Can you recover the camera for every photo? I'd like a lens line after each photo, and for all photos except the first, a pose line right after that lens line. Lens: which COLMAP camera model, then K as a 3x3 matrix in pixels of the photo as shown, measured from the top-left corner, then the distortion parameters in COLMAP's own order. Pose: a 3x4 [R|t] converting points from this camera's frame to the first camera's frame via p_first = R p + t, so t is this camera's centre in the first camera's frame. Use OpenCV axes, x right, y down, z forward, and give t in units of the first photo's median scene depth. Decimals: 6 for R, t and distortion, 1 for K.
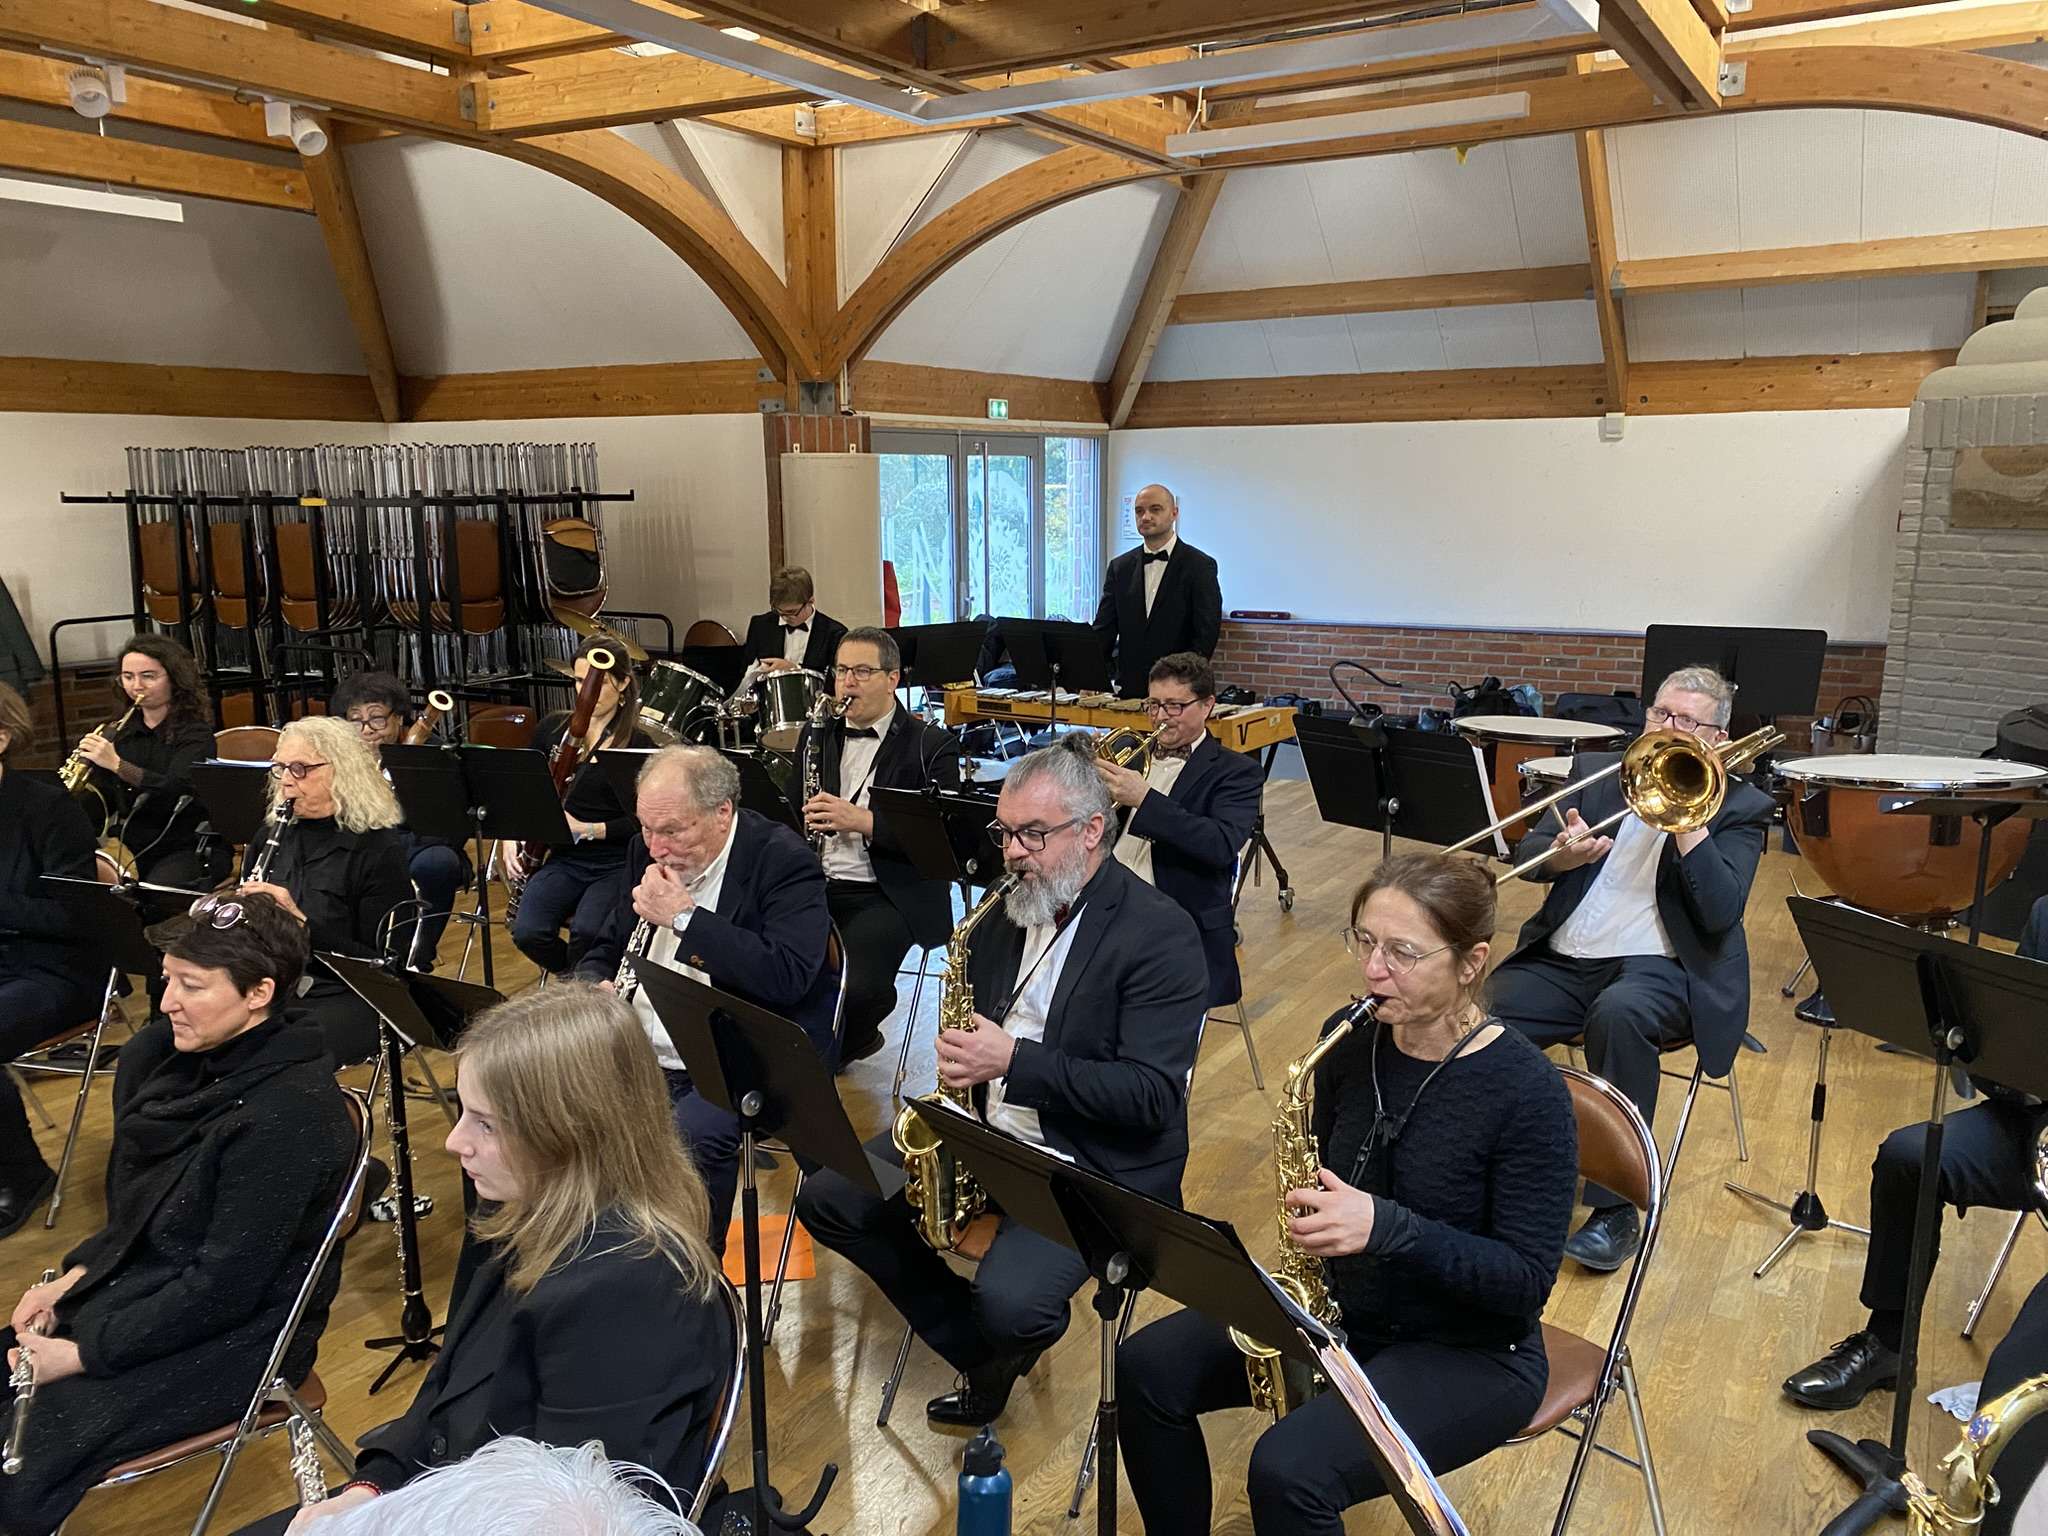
lens RADIAL K [[1556.9, 0, 1008.1], [0, 1556.9, 766.5], [0, 0, 1]] dist [0.021178, -0.013598]
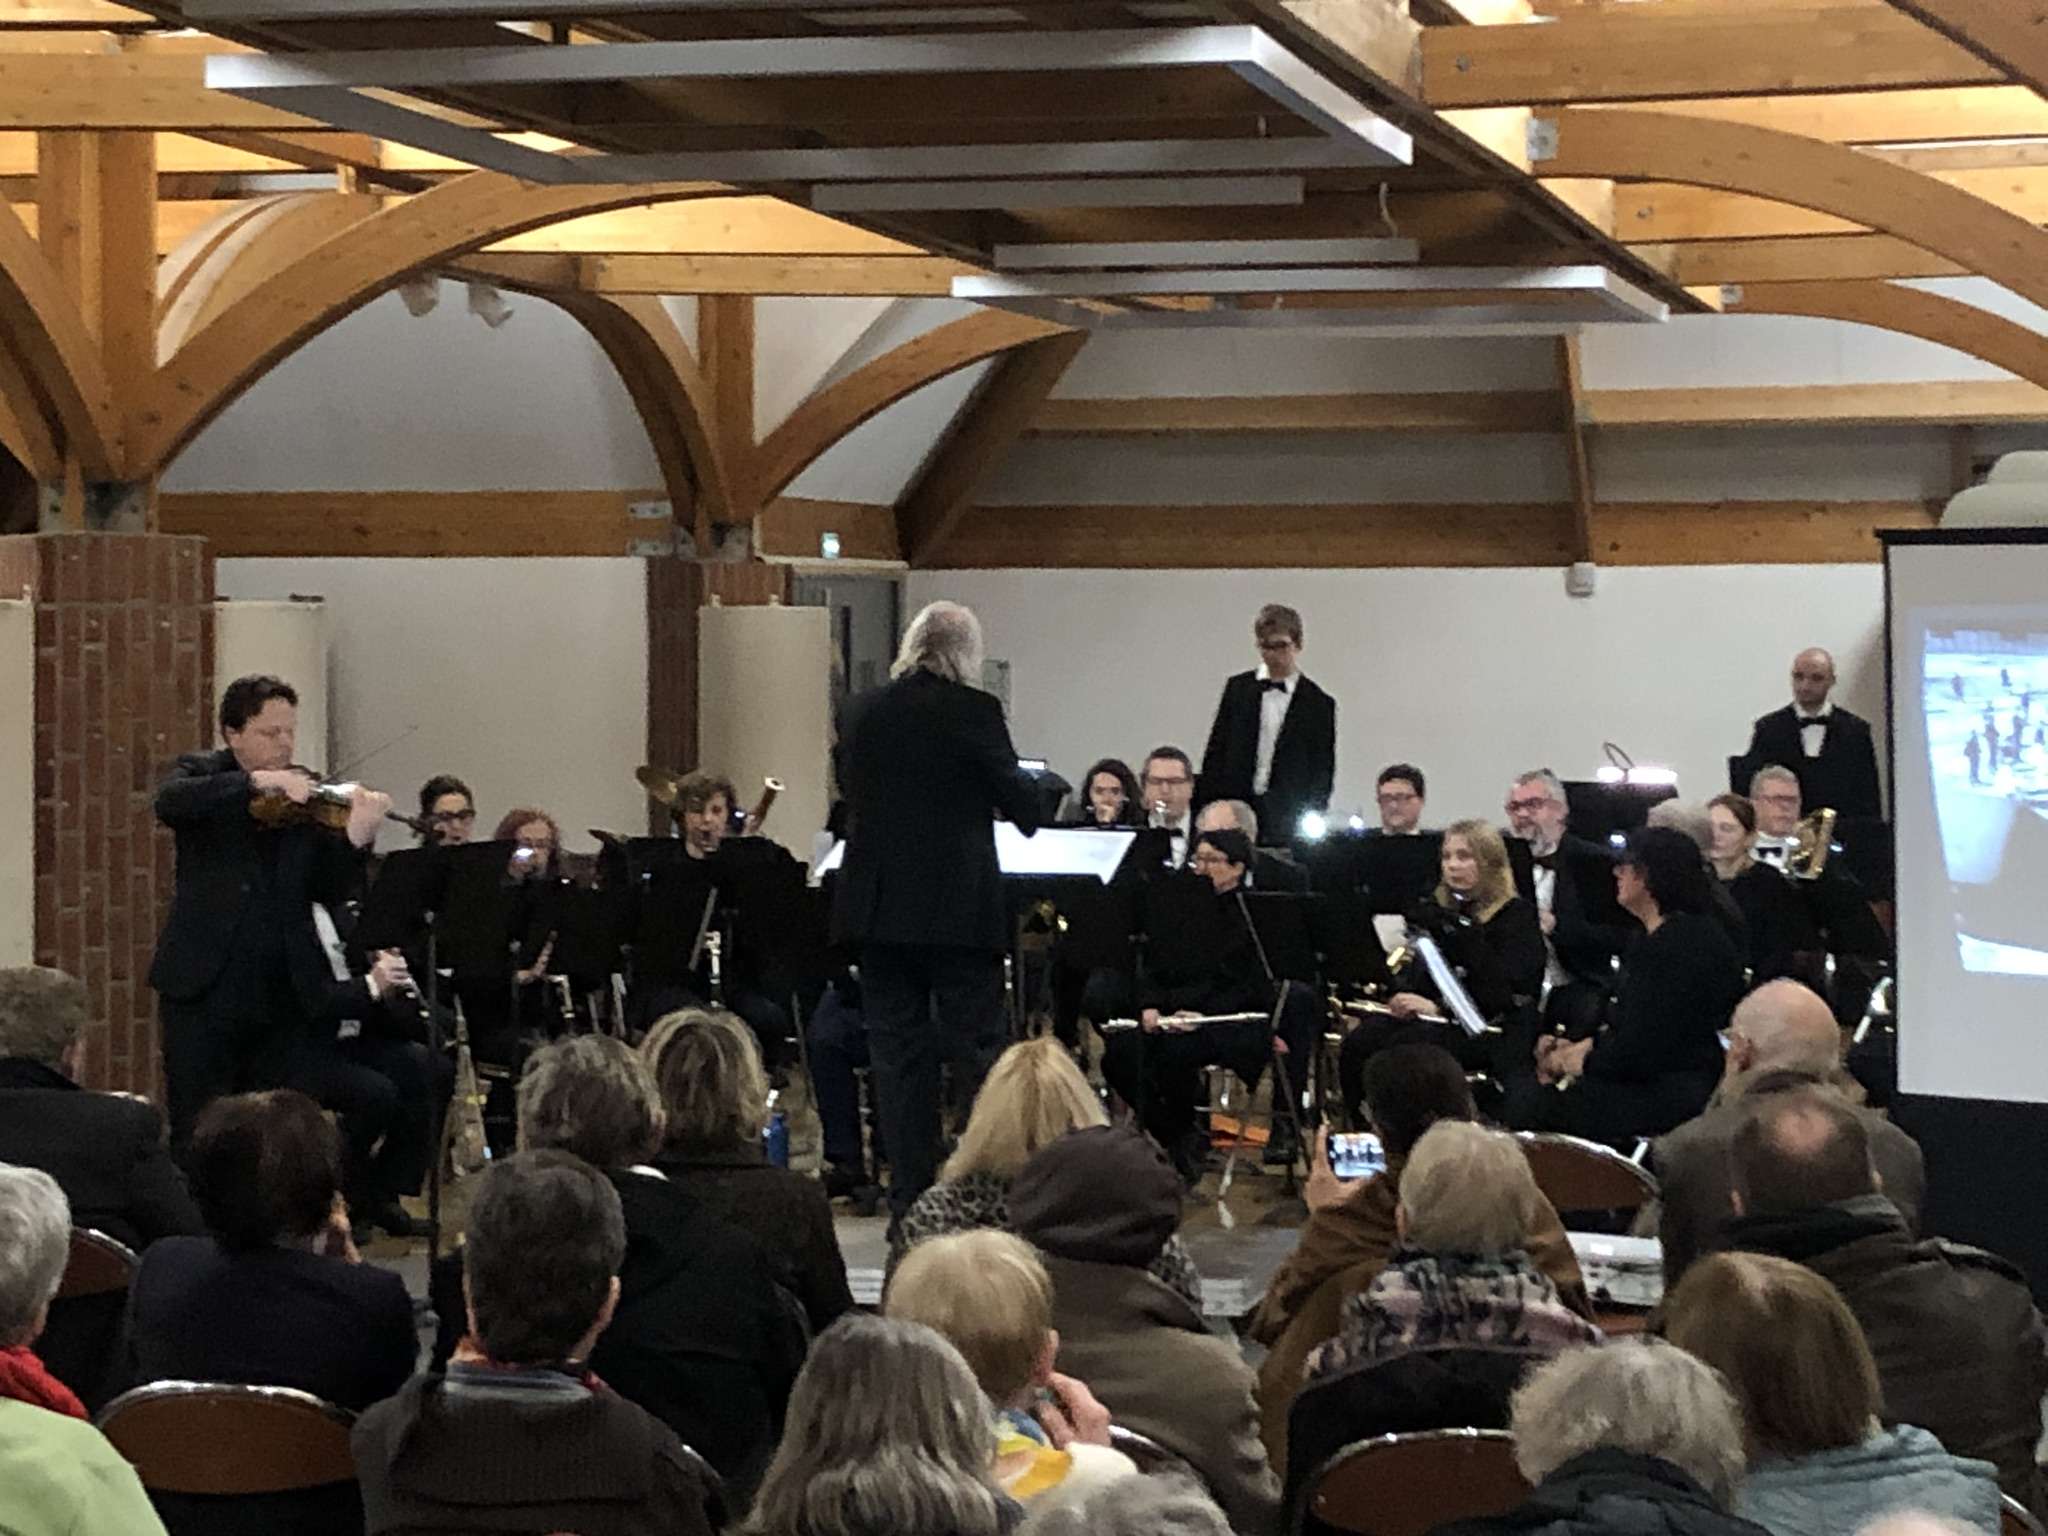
lens RADIAL K [[4729.0, 0, 1025.7], [0, 4729.0, 768.3], [0, 0, 1]] dist [0.184970, -0.030695]
pose [[0.948345, -0.005474, 0.317194, -0.902316], [0.054580, 0.987758, -0.146136, 0.302731], [-0.312511, 0.155900, 0.937034, -1.623993]]
